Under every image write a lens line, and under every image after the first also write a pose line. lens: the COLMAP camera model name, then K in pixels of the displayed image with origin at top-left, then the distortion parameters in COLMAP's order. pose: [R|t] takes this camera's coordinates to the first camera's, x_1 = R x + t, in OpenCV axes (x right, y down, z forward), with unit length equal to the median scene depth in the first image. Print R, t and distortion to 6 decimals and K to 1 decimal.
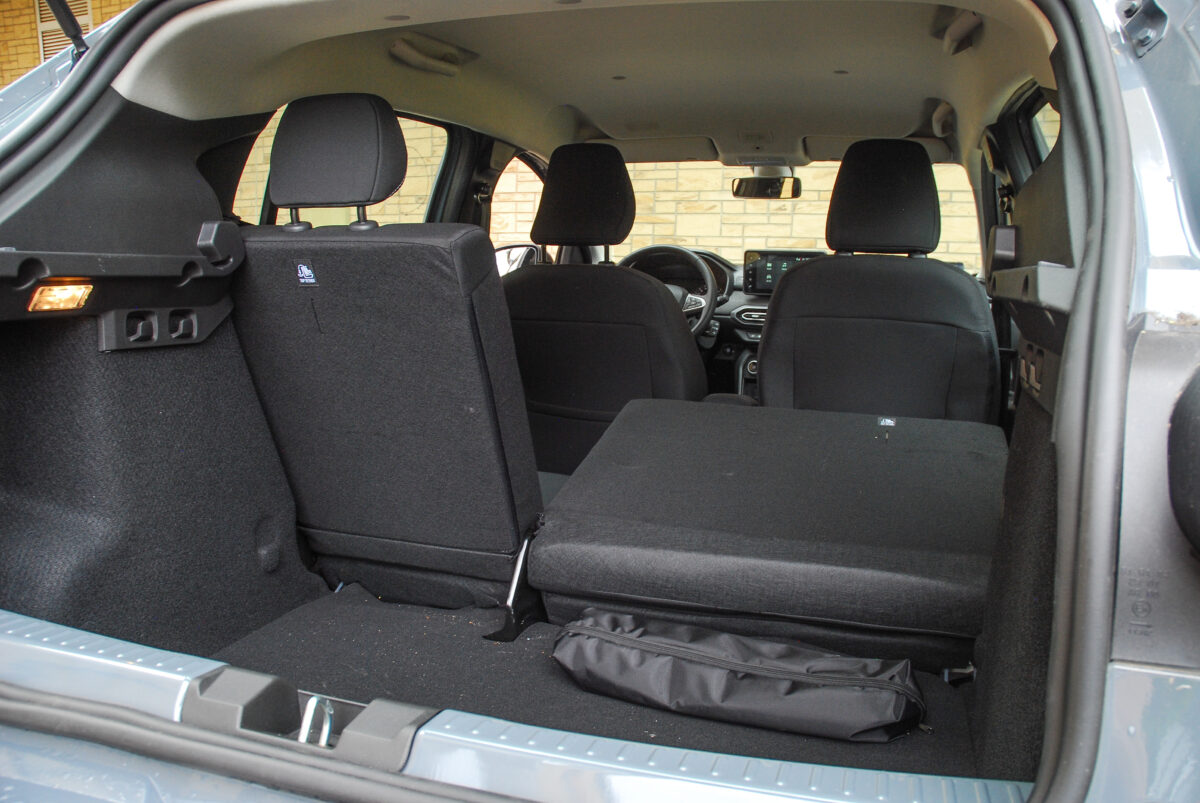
lens RADIAL K [[903.5, 0, 600.1], [0, 903.5, 400.1], [0, 0, 1]] dist [-0.120461, -0.006629]
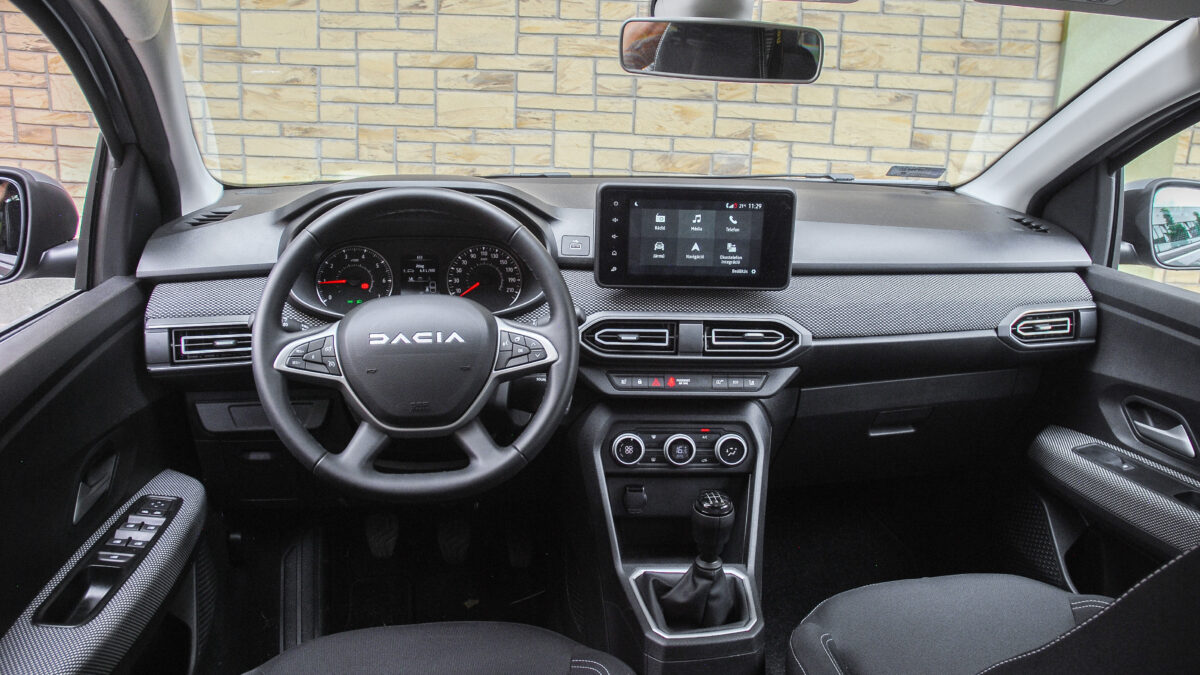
lens RADIAL K [[1045.9, 0, 601.0], [0, 1045.9, 333.3], [0, 0, 1]] dist [-0.045304, 0.007277]
pose [[0.897042, -0.118335, 0.425808, -0.112201], [0.065865, 0.988523, 0.135959, -0.365421], [-0.437010, -0.093915, 0.894540, 1.254269]]
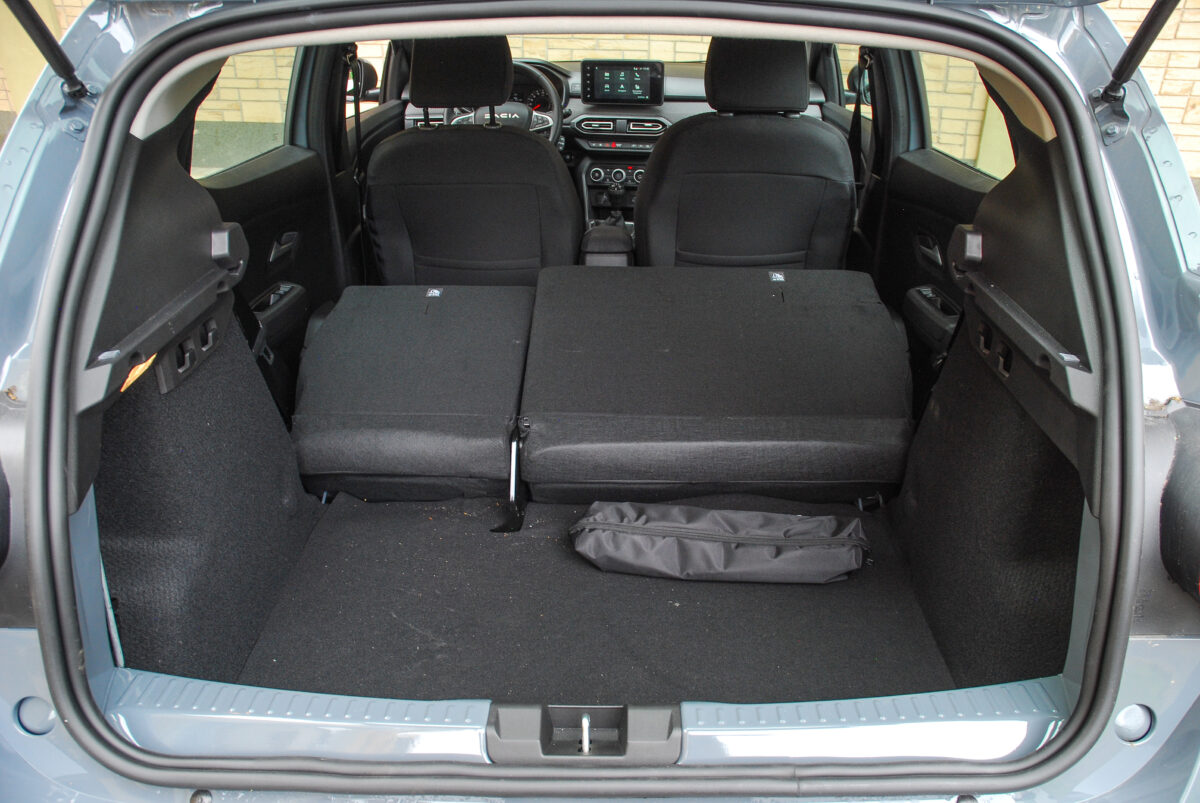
lens RADIAL K [[903.5, 0, 608.0], [0, 903.5, 402.9], [0, 0, 1]] dist [-0.120461, -0.006629]
pose [[0.957122, -0.147986, 0.249034, -0.254670], [0.064734, 0.947192, 0.314065, -0.250849], [-0.282361, -0.284477, 0.916158, -0.061387]]
